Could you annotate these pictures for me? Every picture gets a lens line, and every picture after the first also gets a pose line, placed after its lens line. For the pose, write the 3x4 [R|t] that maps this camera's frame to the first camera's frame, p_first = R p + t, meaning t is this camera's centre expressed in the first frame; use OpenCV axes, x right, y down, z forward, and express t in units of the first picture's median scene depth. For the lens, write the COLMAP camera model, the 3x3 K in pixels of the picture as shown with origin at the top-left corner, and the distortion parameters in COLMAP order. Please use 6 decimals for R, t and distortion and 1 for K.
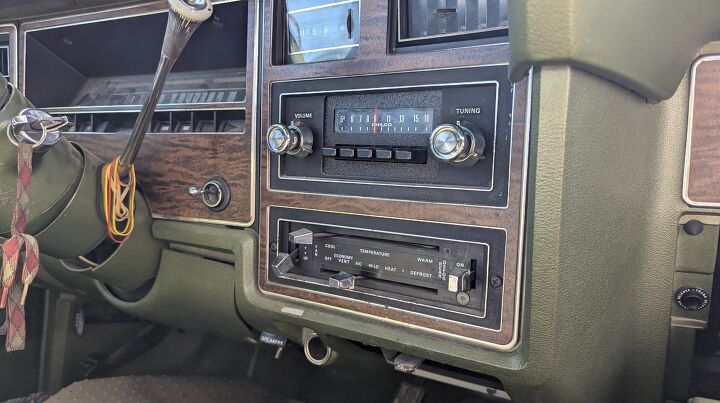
lens RADIAL K [[513.7, 0, 355.5], [0, 513.7, 188.0], [0, 0, 1]] dist [0.076752, -0.084202]
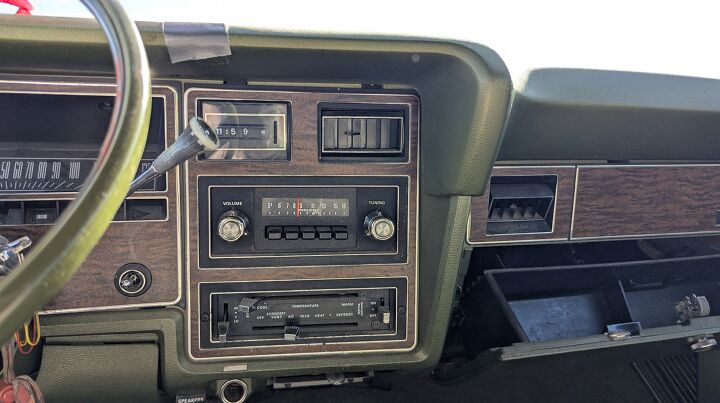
lens RADIAL K [[513.7, 0, 355.5], [0, 513.7, 188.0], [0, 0, 1]] dist [0.076752, -0.084202]
pose [[0.755297, -0.071850, 0.651432, -0.745283], [0.056051, 0.997412, 0.045021, -0.241524], [-0.652981, 0.002509, 0.757370, -0.100481]]
